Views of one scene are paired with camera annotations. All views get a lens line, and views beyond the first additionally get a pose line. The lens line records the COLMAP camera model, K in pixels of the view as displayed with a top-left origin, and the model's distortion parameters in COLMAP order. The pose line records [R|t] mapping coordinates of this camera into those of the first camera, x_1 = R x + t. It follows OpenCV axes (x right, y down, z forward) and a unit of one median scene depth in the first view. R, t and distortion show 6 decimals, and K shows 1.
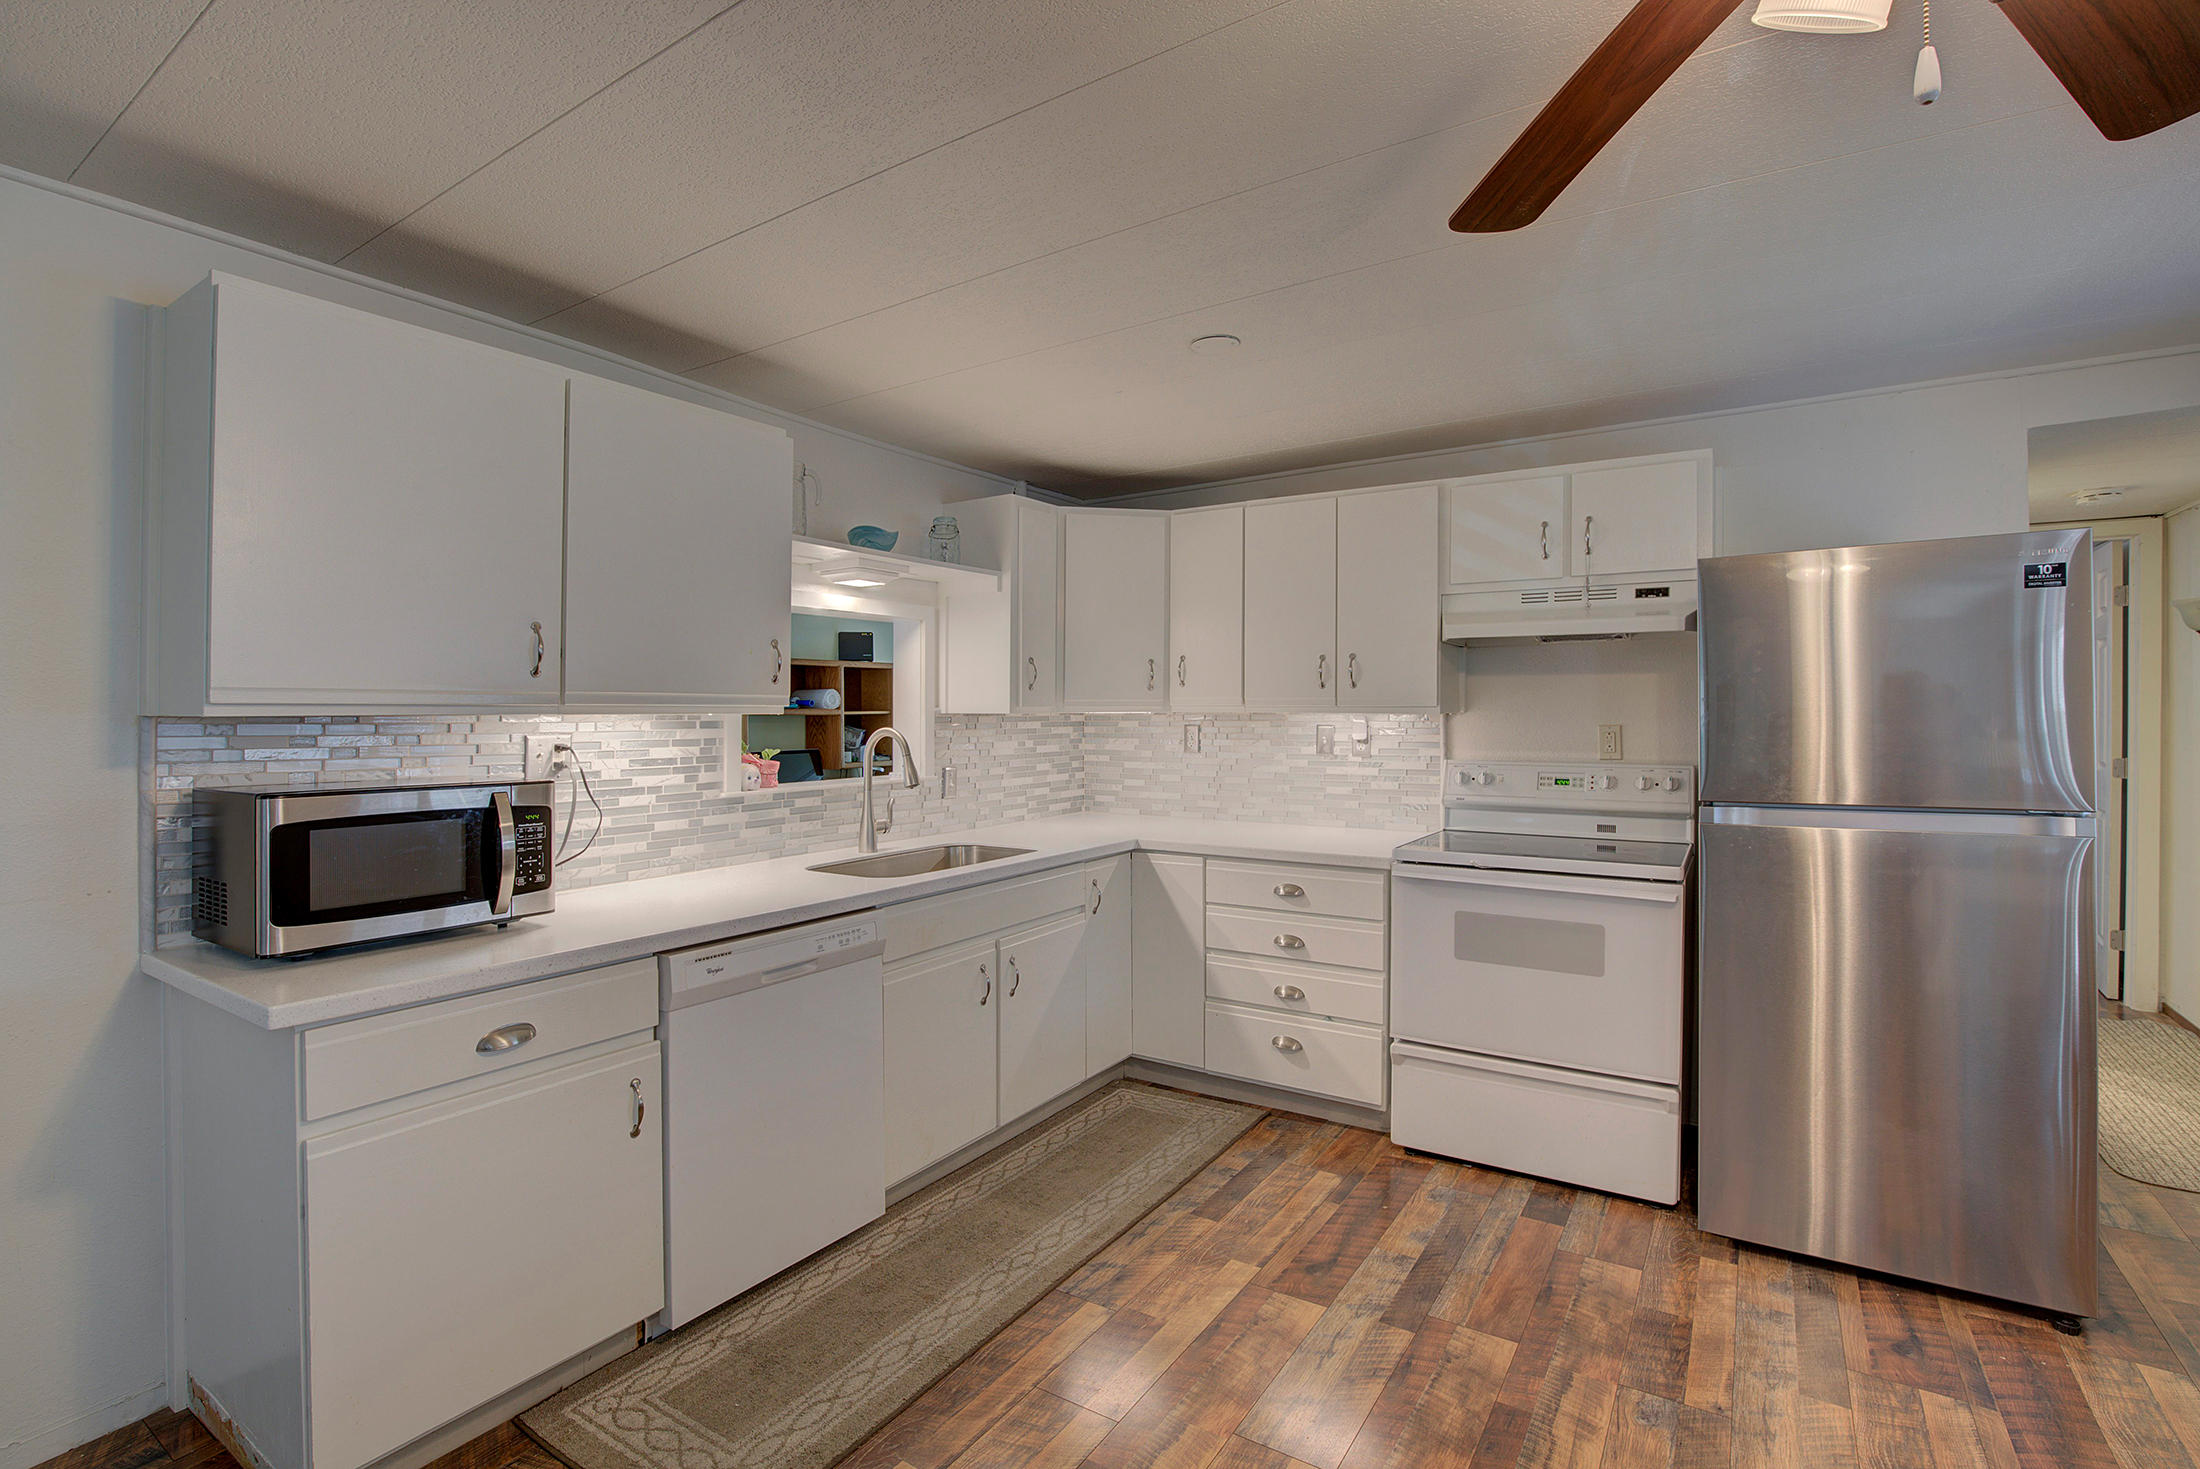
lens RADIAL K [[989.3, 0, 1097.6], [0, 989.3, 706.8], [0, 0, 1]] dist [-0.016818, -0.000565]
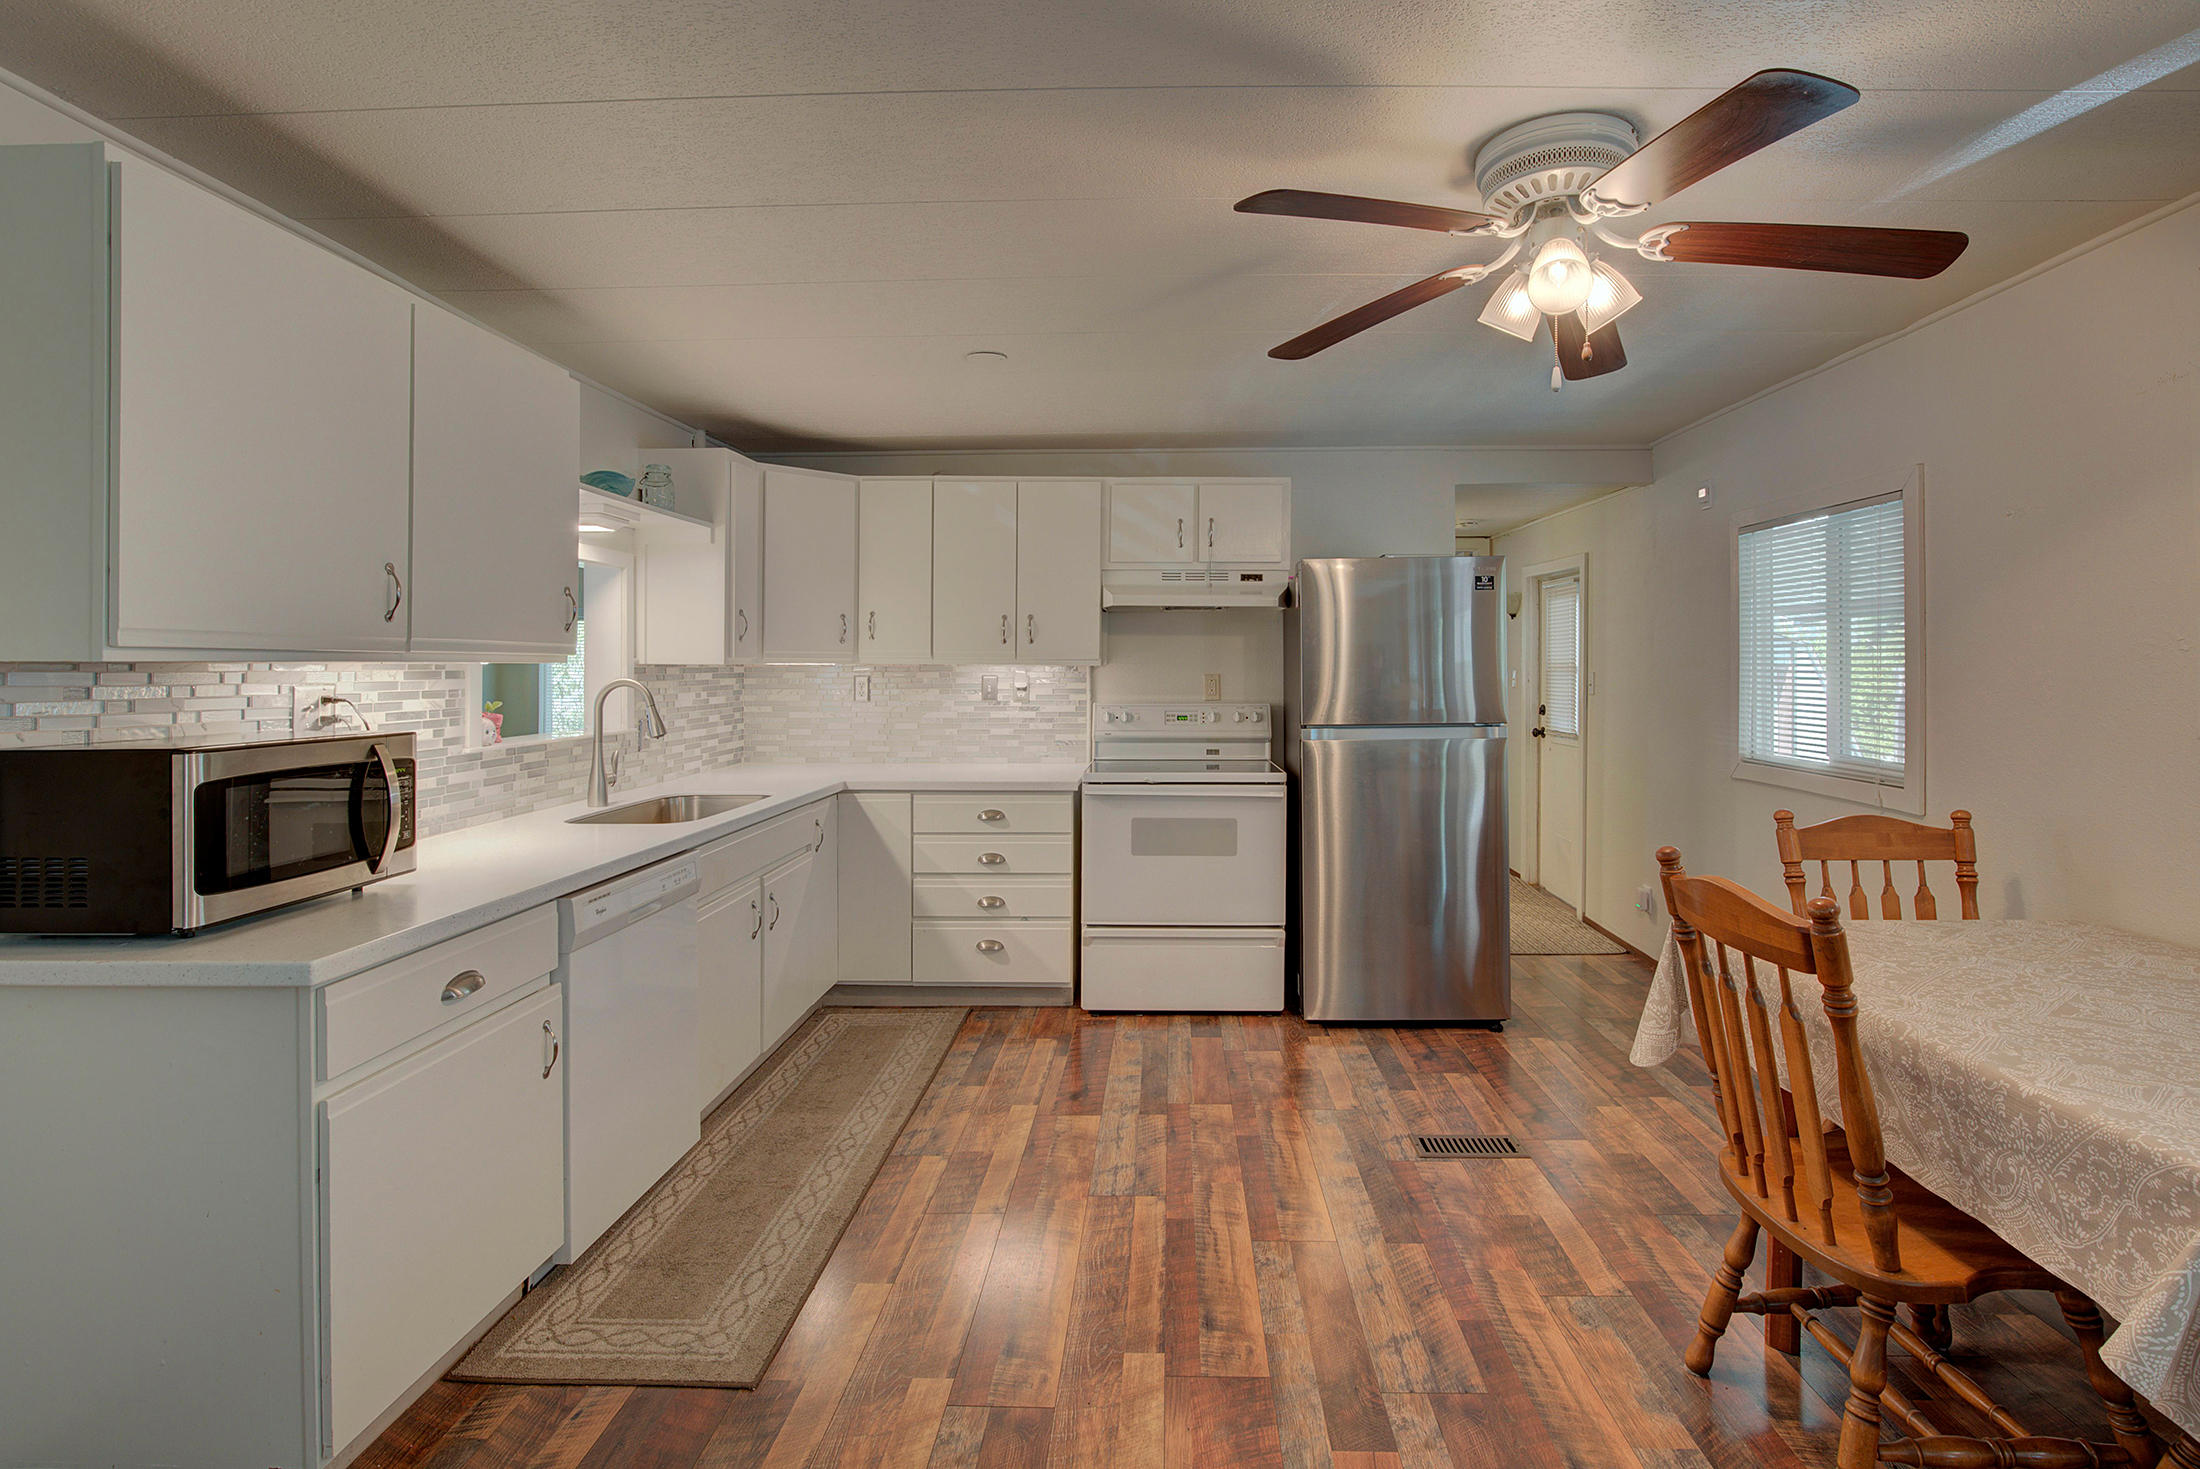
lens RADIAL K [[1036.8, 0, 1107.0], [0, 1036.8, 675.3], [0, 0, 1]] dist [0.000374, -0.000511]
pose [[0.861795, -0.002217, 0.507251, -0.337700], [-0.004665, 0.999914, 0.012296, 0.003409], [-0.507235, -0.012963, 0.861710, -0.141791]]
